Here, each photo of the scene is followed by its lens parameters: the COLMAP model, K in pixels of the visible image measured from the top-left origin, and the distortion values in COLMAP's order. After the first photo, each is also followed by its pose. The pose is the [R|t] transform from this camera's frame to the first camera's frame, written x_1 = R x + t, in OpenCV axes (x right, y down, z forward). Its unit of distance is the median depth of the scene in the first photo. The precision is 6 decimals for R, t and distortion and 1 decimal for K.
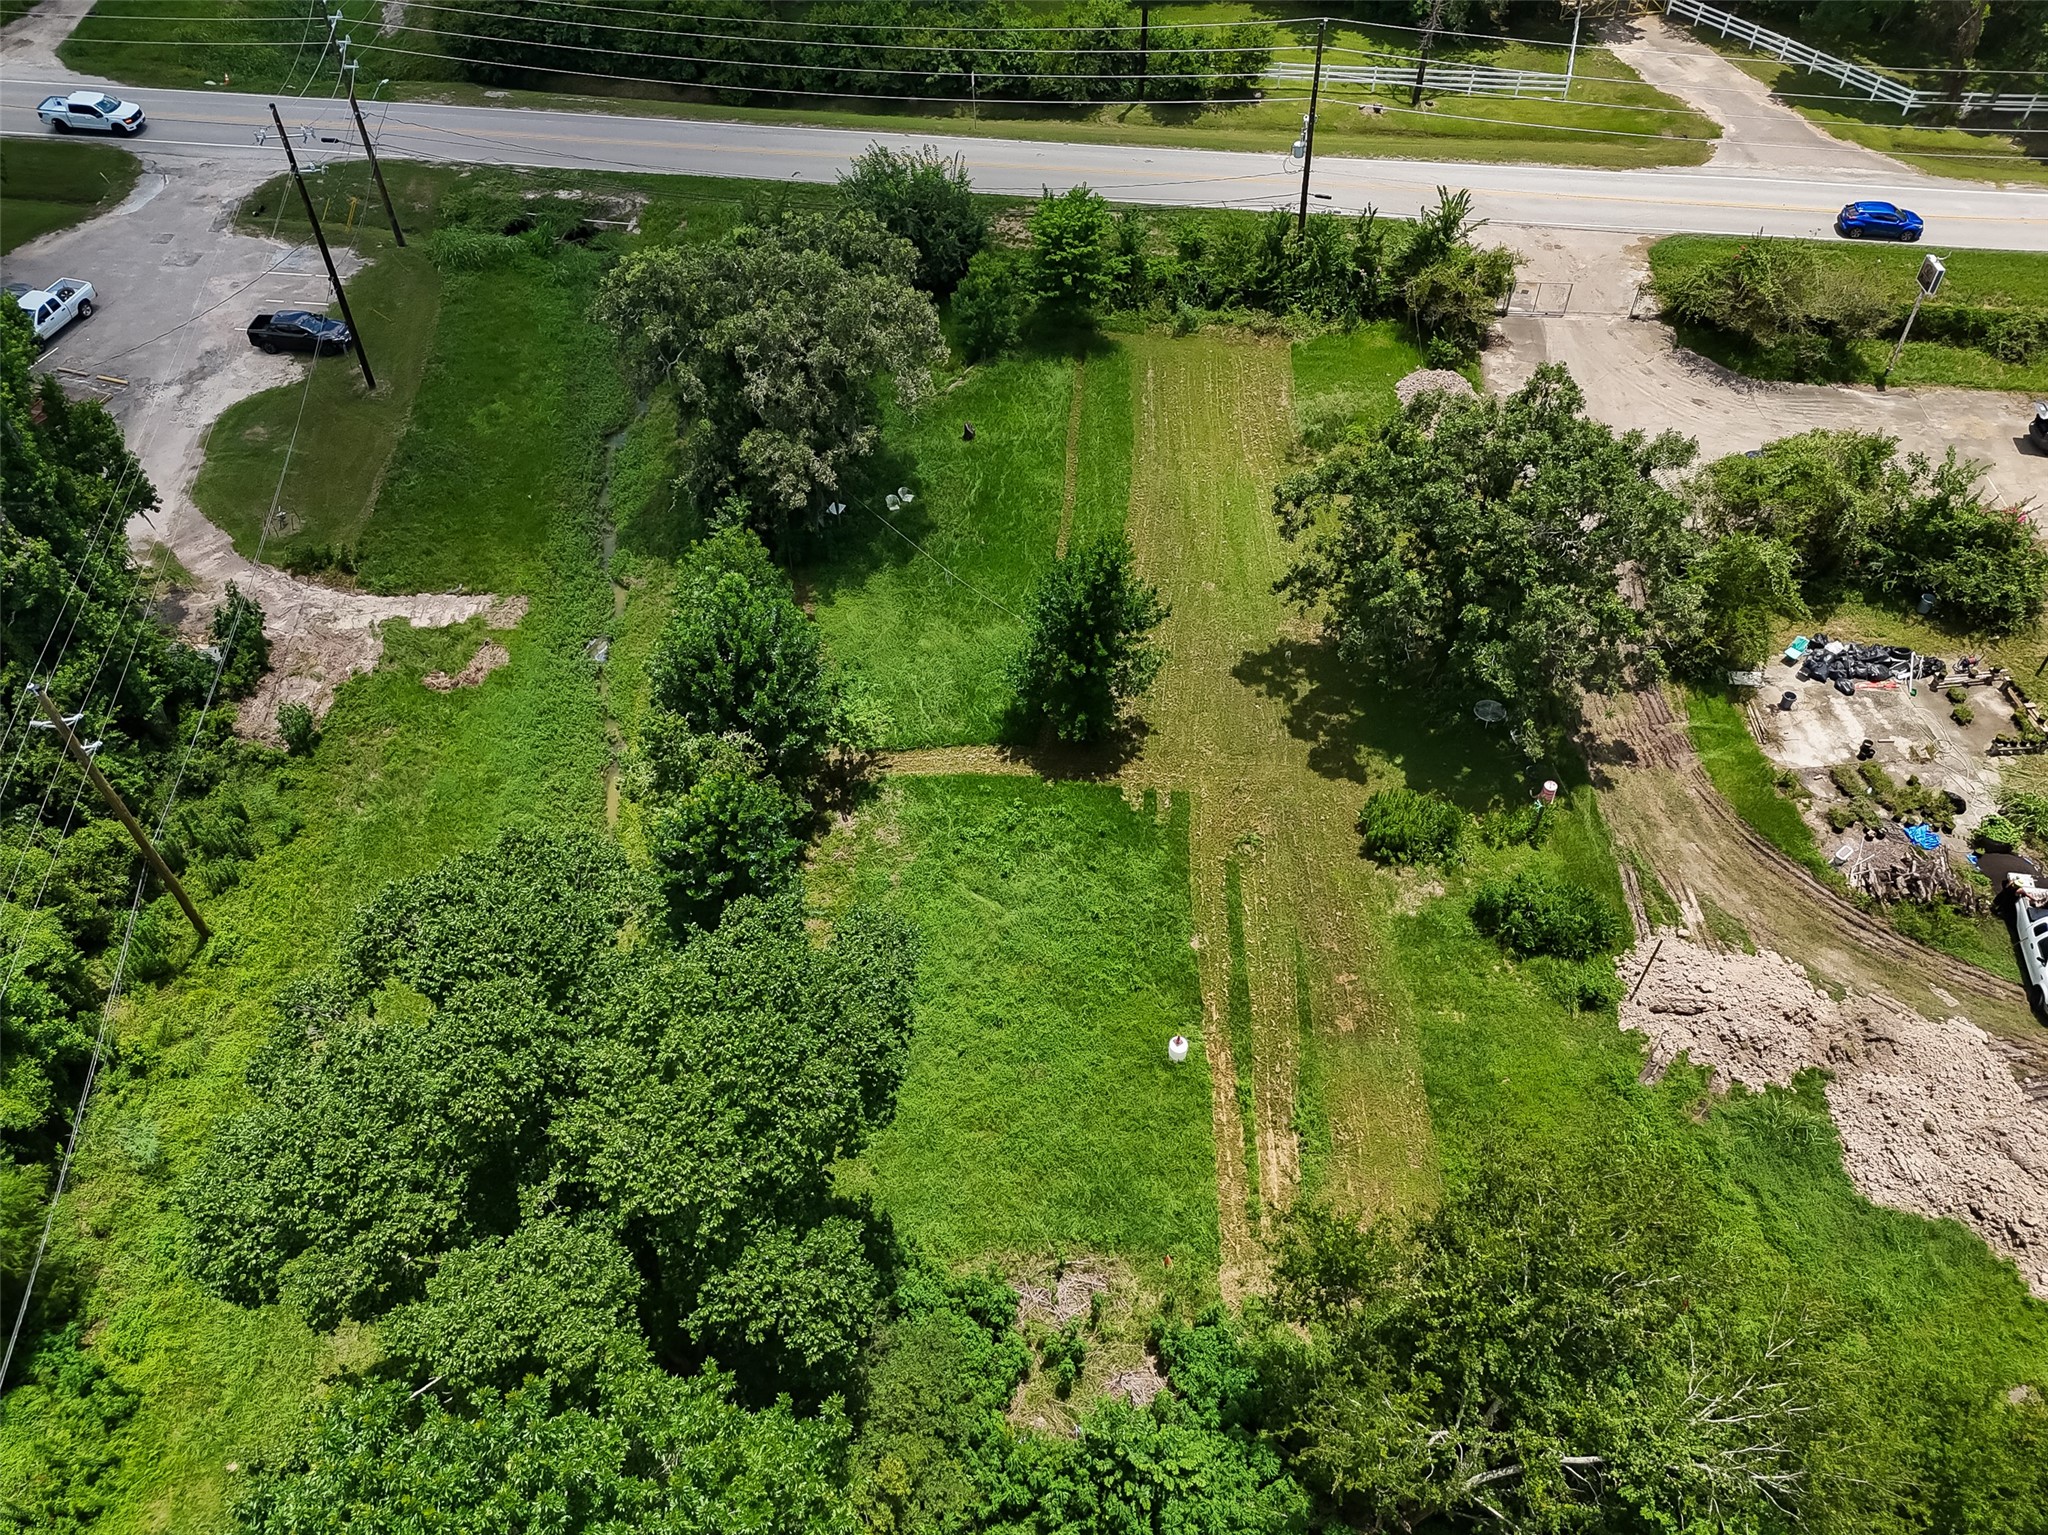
lens RADIAL K [[1505.2, 0, 1024.0], [0, 1505.2, 768.9], [0, 0, 1]] dist [0.075521, -0.068572]
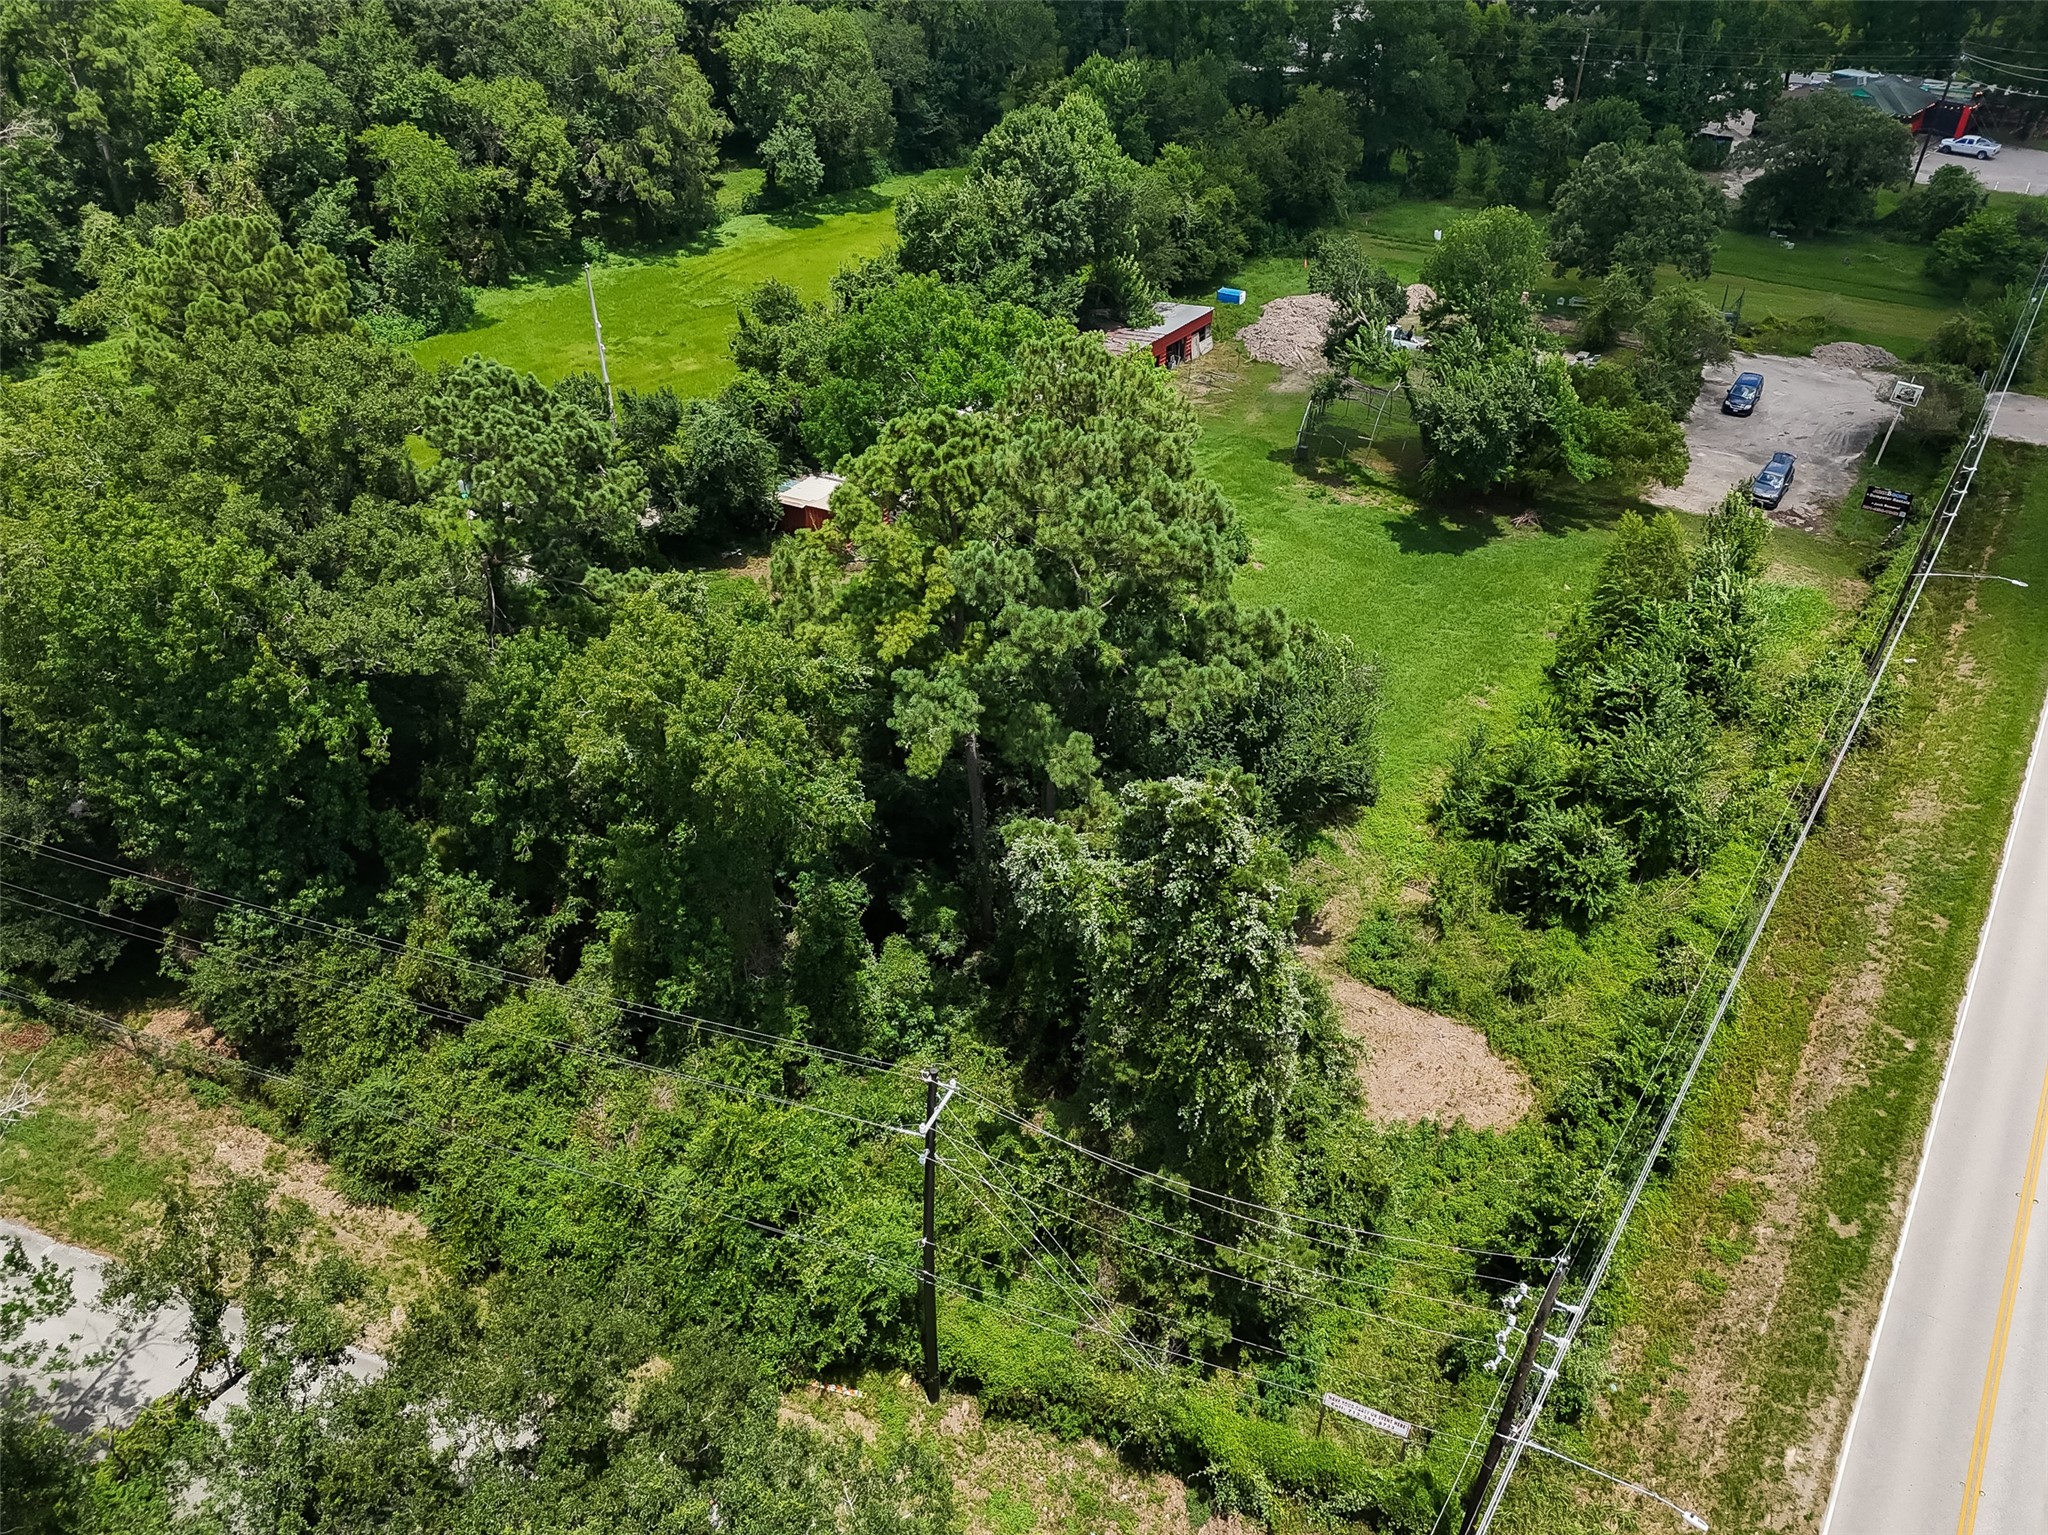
lens RADIAL K [[1505.2, 0, 1019.7], [0, 1505.2, 772.8], [0, 0, 1]] dist [0.075521, -0.068572]
pose [[-0.450325, 0.528137, -0.719916, 2.434891], [-0.667375, 0.336536, 0.664345, -0.679005], [0.593143, 0.779625, 0.200915, 0.593769]]
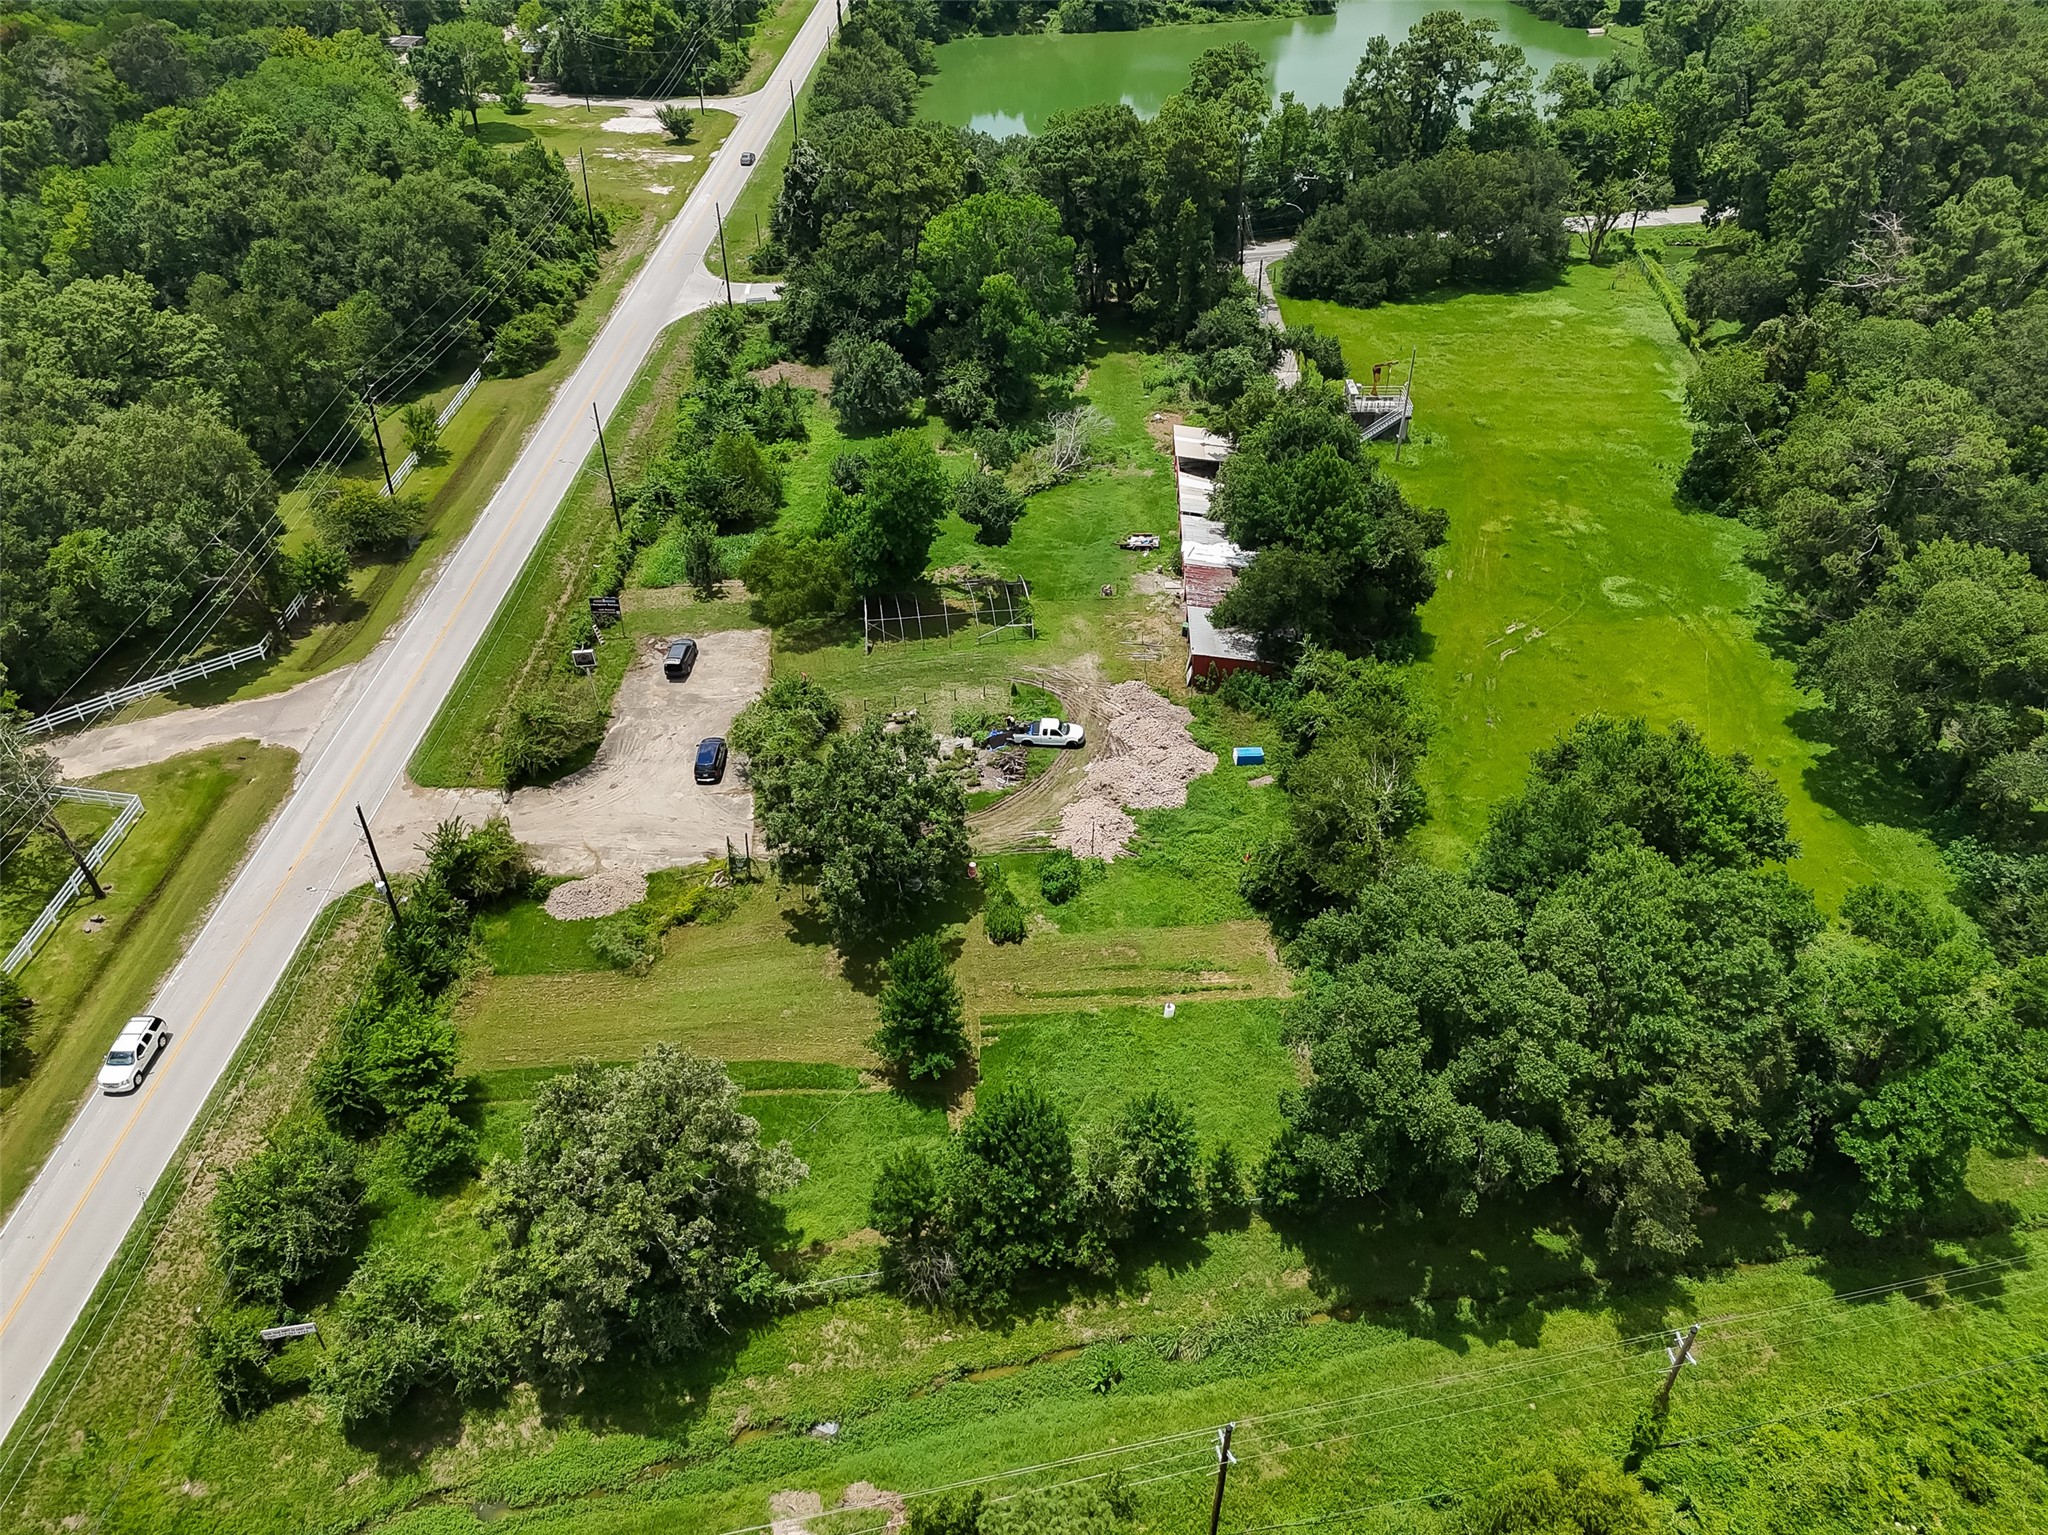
lens RADIAL K [[1505.2, 0, 1017.8], [0, 1505.2, 772.3], [0, 0, 1]] dist [0.075521, -0.068572]
pose [[-0.110580, -0.590550, 0.799389, -0.956059], [0.742192, 0.485871, 0.461606, -0.767241], [-0.661001, 0.644345, 0.384574, 0.168911]]
